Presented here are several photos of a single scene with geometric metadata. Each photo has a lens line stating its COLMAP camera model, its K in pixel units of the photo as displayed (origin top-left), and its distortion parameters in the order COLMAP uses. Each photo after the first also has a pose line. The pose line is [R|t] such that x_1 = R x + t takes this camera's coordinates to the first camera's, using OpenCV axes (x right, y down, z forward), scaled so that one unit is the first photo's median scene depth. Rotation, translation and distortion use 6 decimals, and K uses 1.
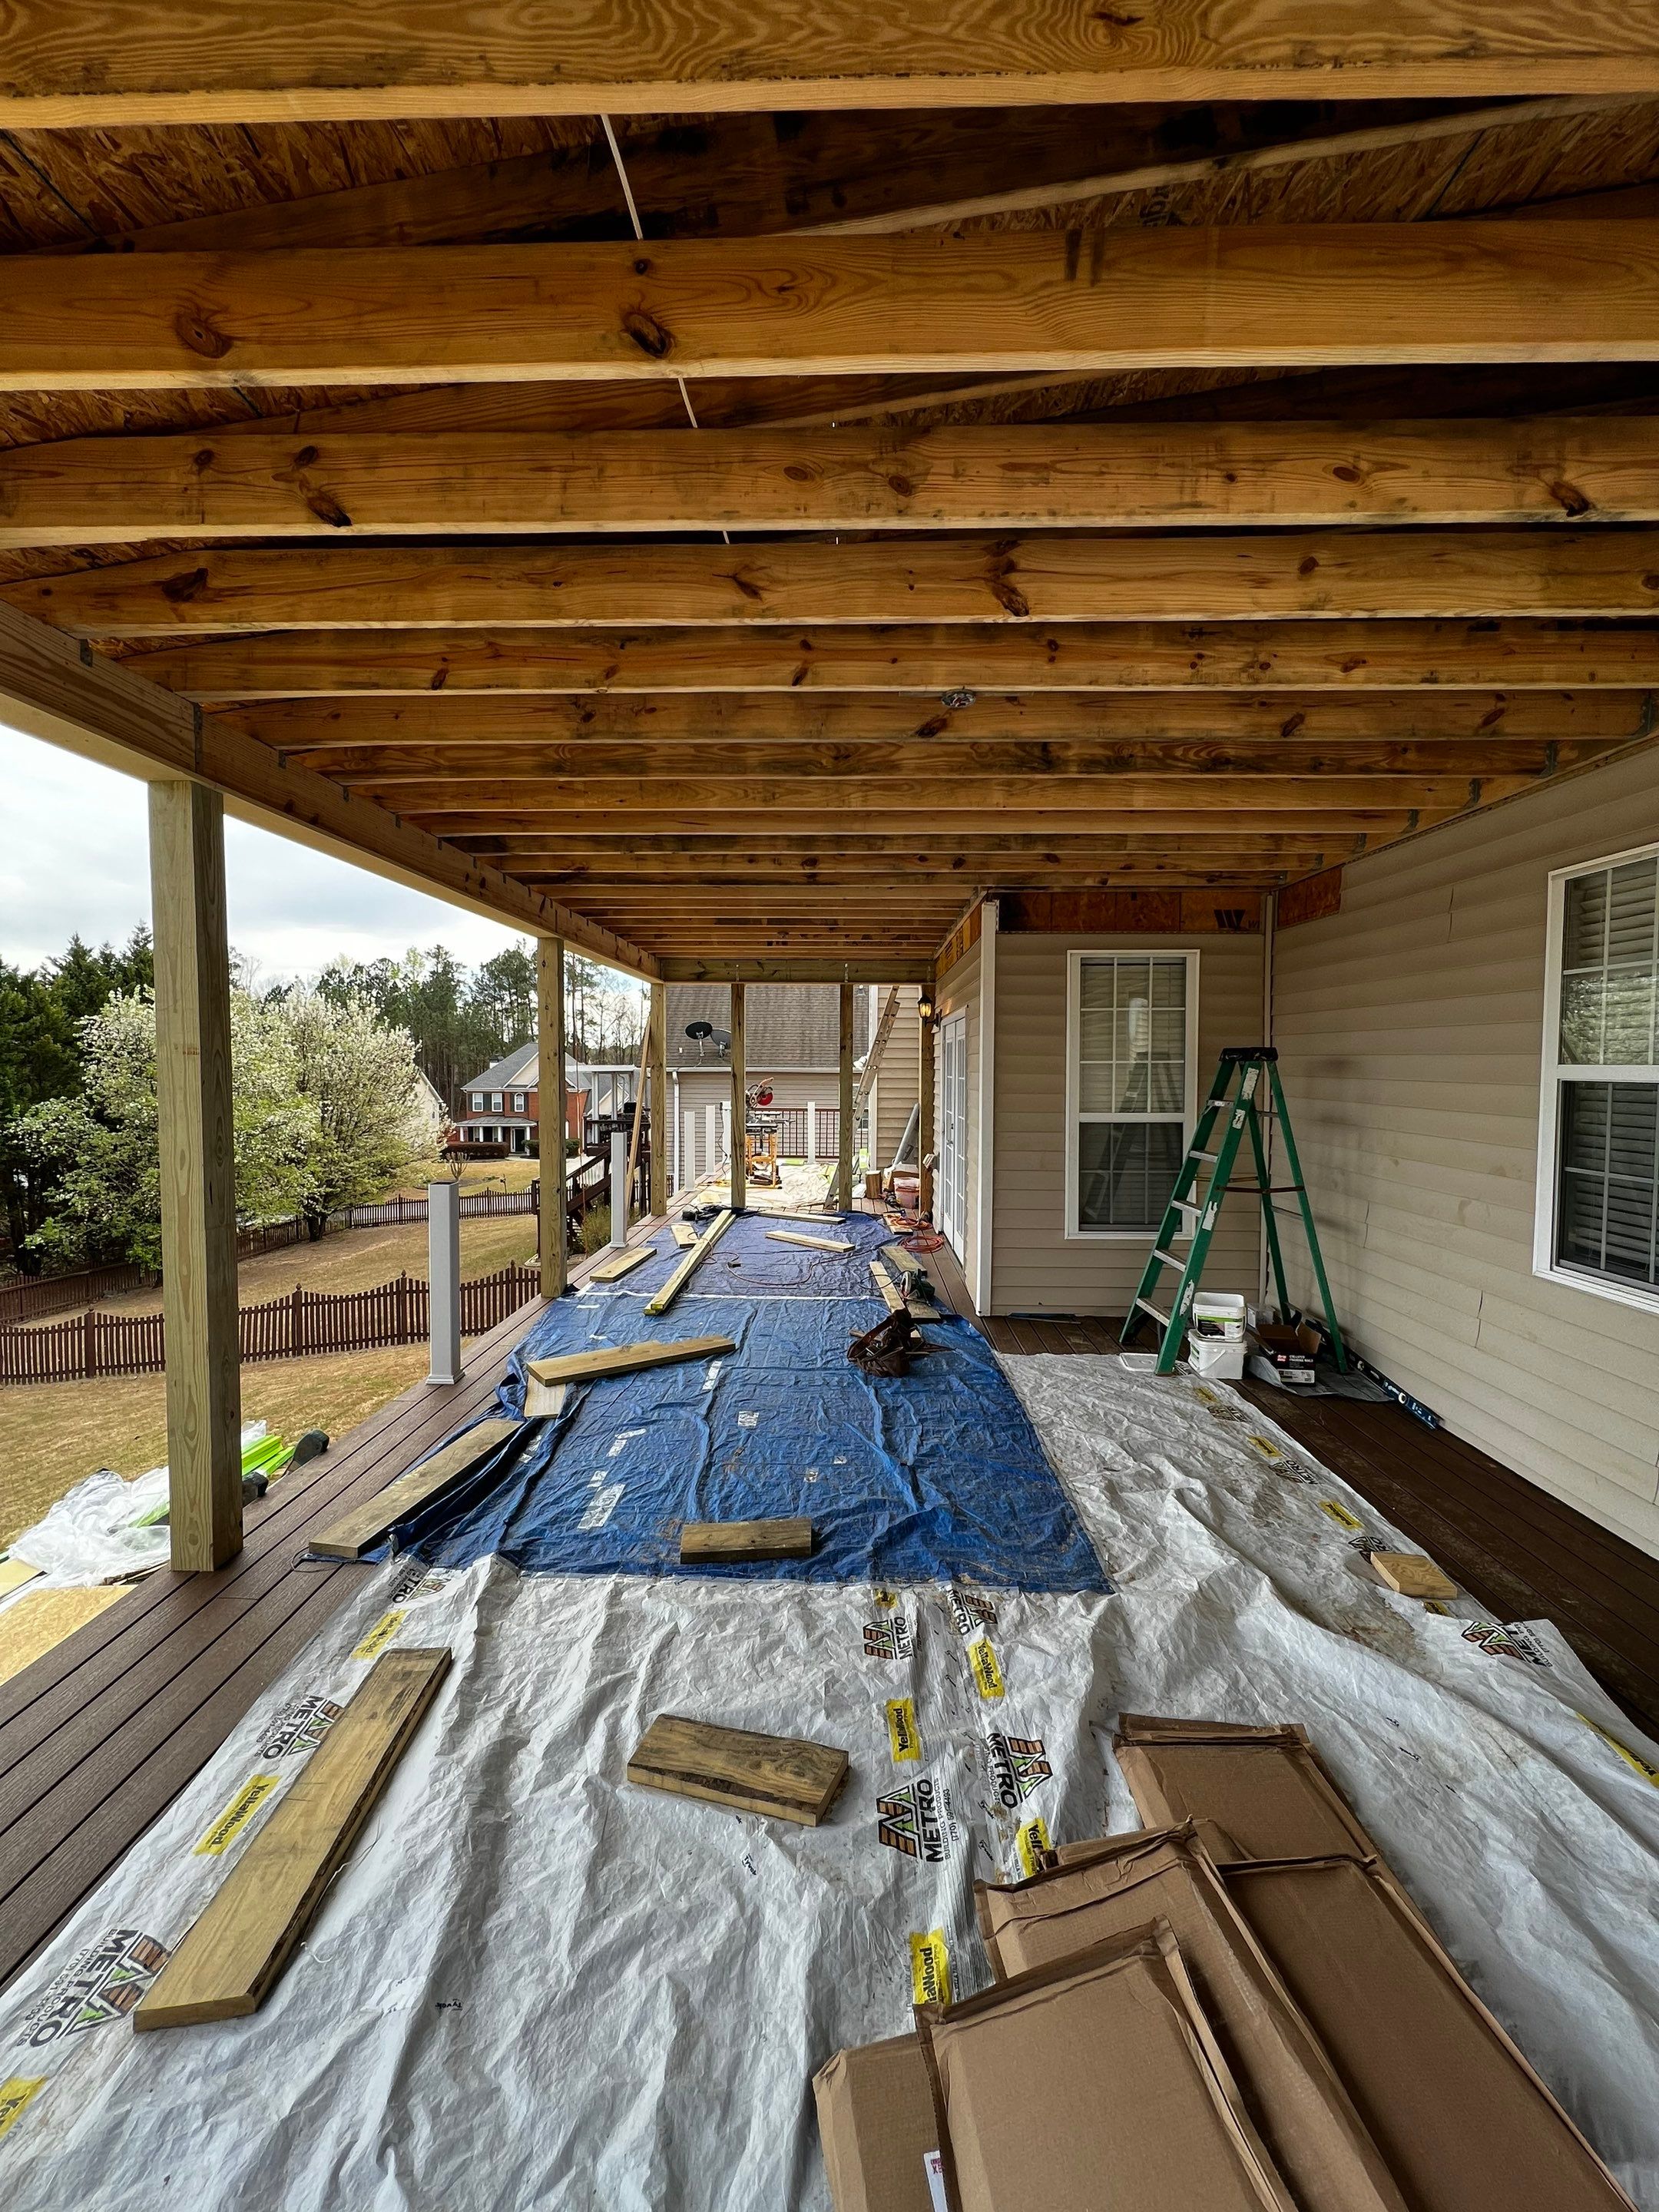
lens RADIAL K [[887.2, 0, 829.5], [0, 887.2, 1106.0], [0, 0, 1]] dist [0.000911, 0.000454]
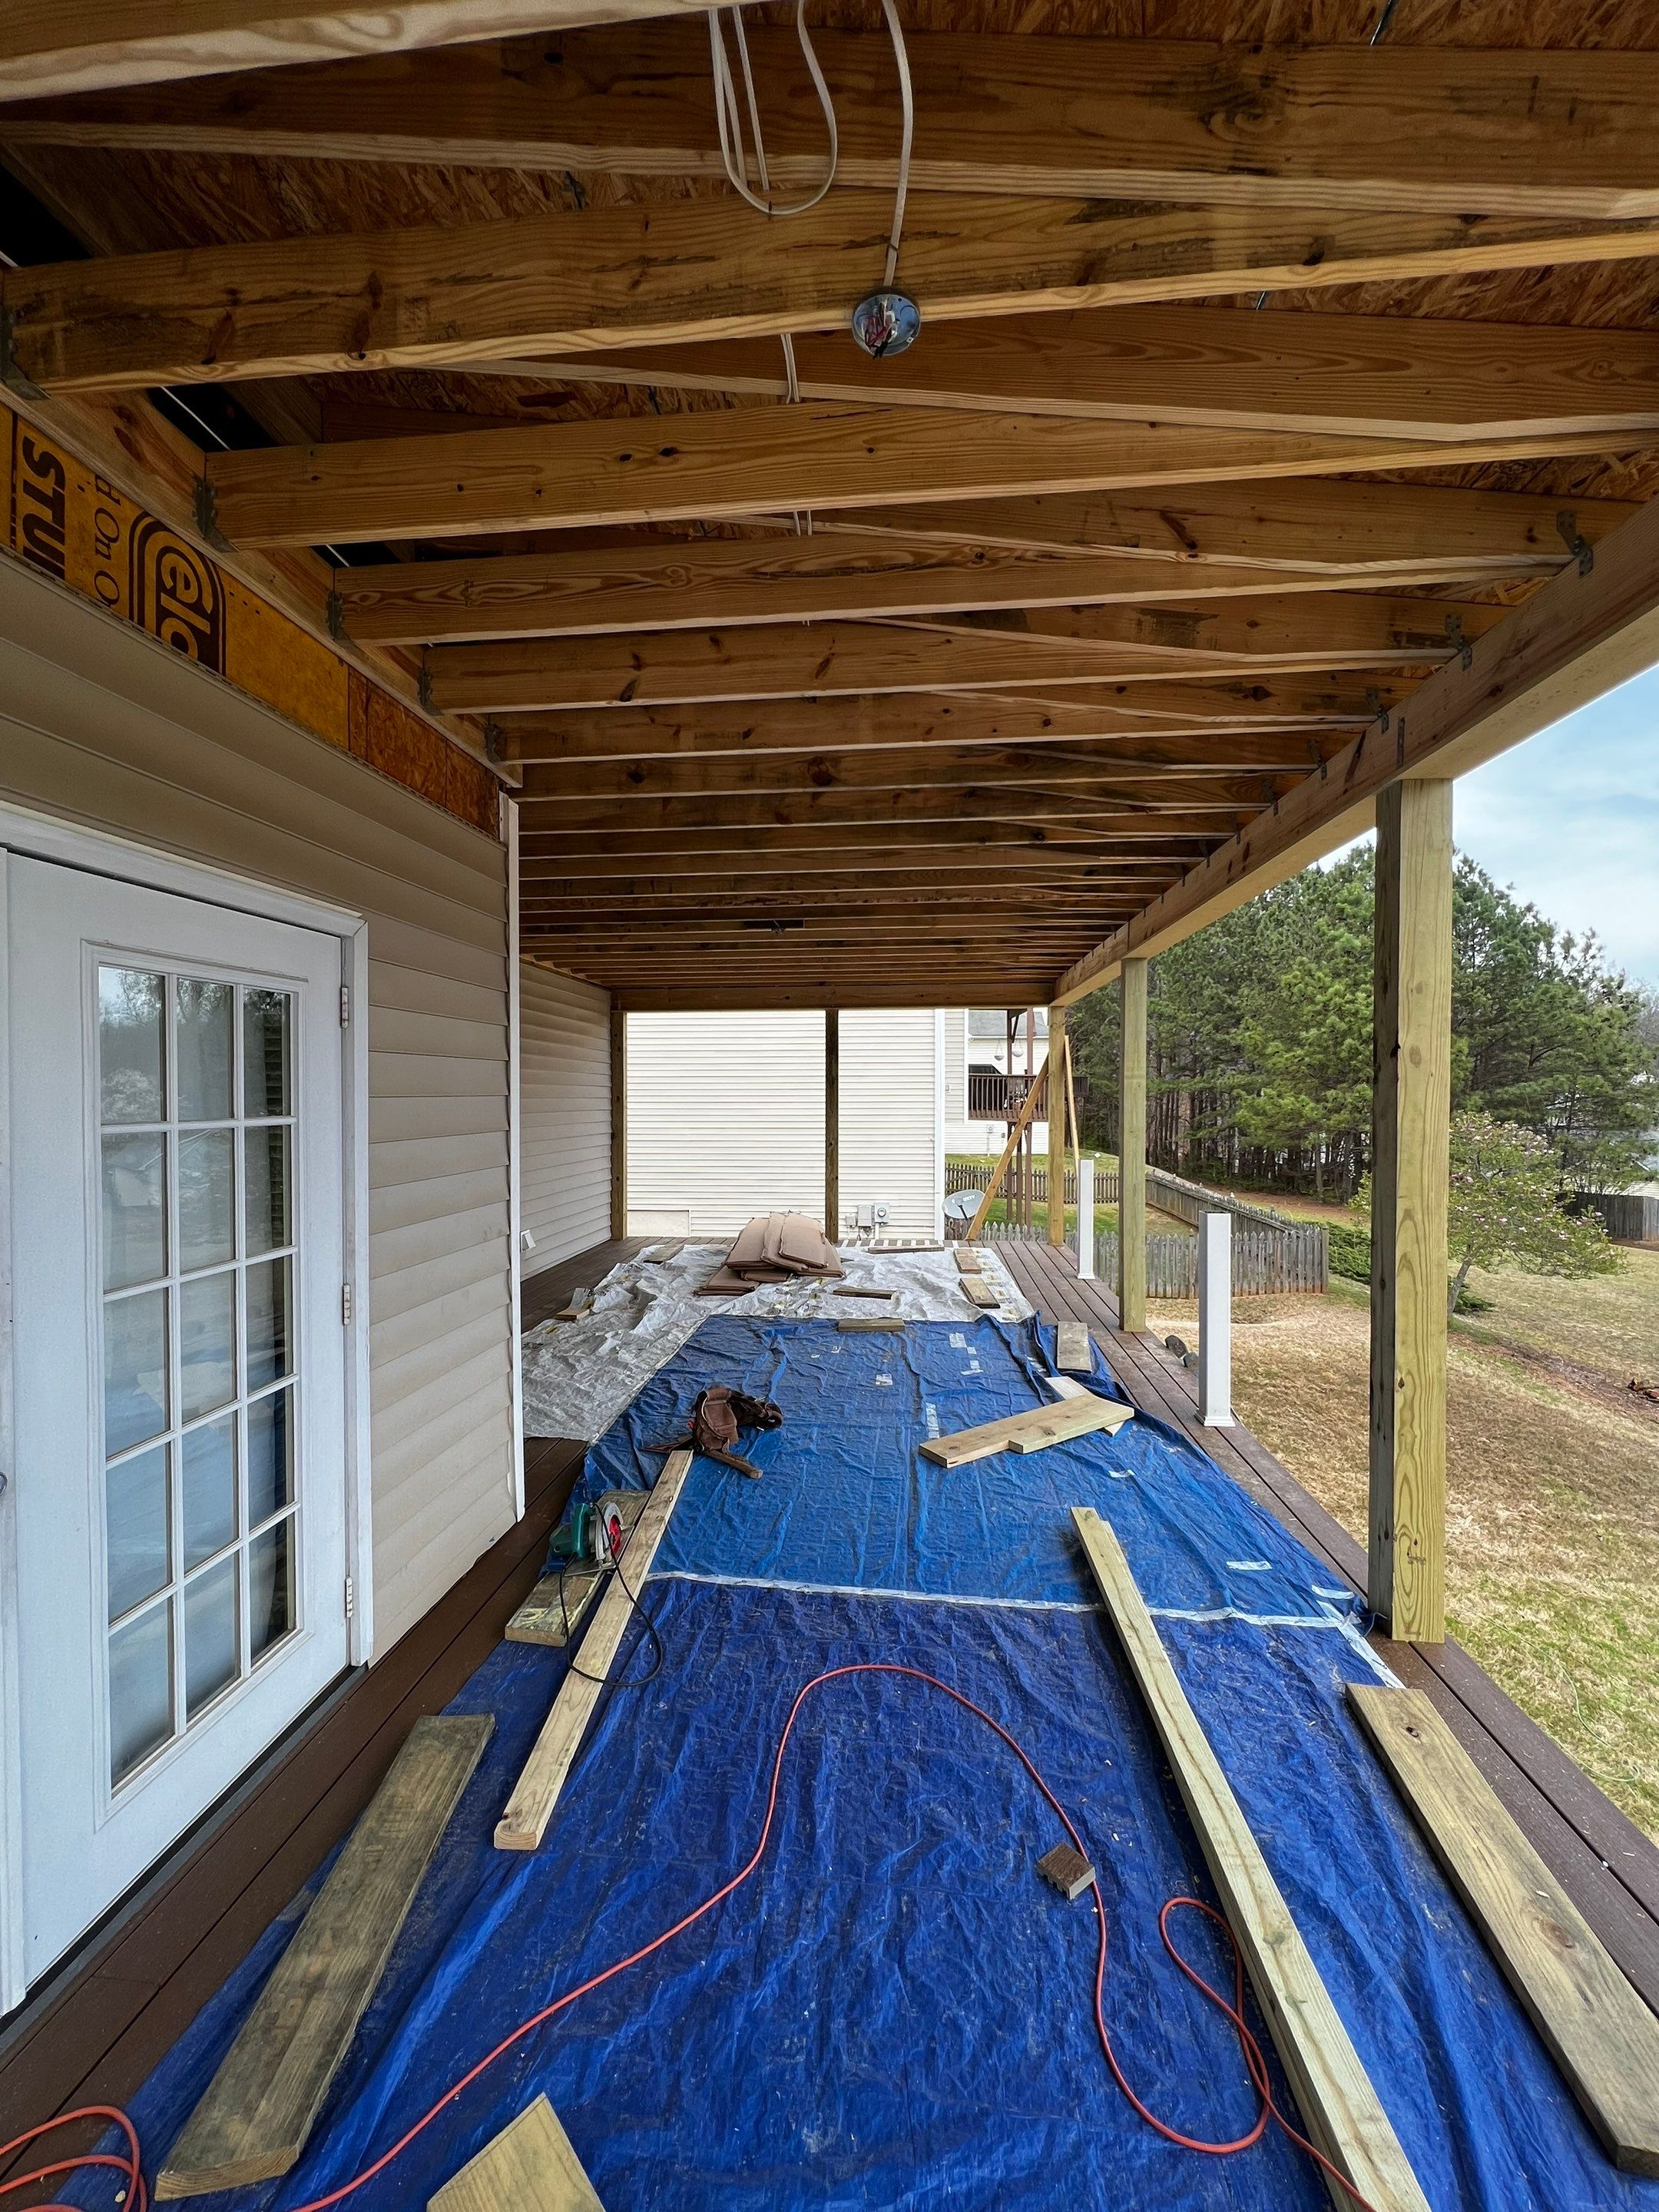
lens RADIAL K [[887.2, 0, 829.5], [0, 887.2, 1106.0], [0, 0, 1]] dist [0.000911, 0.000454]
pose [[-0.997154, 0.001988, 0.075362, -0.111705], [0.006537, 0.998167, 0.060164, -0.091379], [-0.075104, 0.060485, -0.995340, 2.205749]]
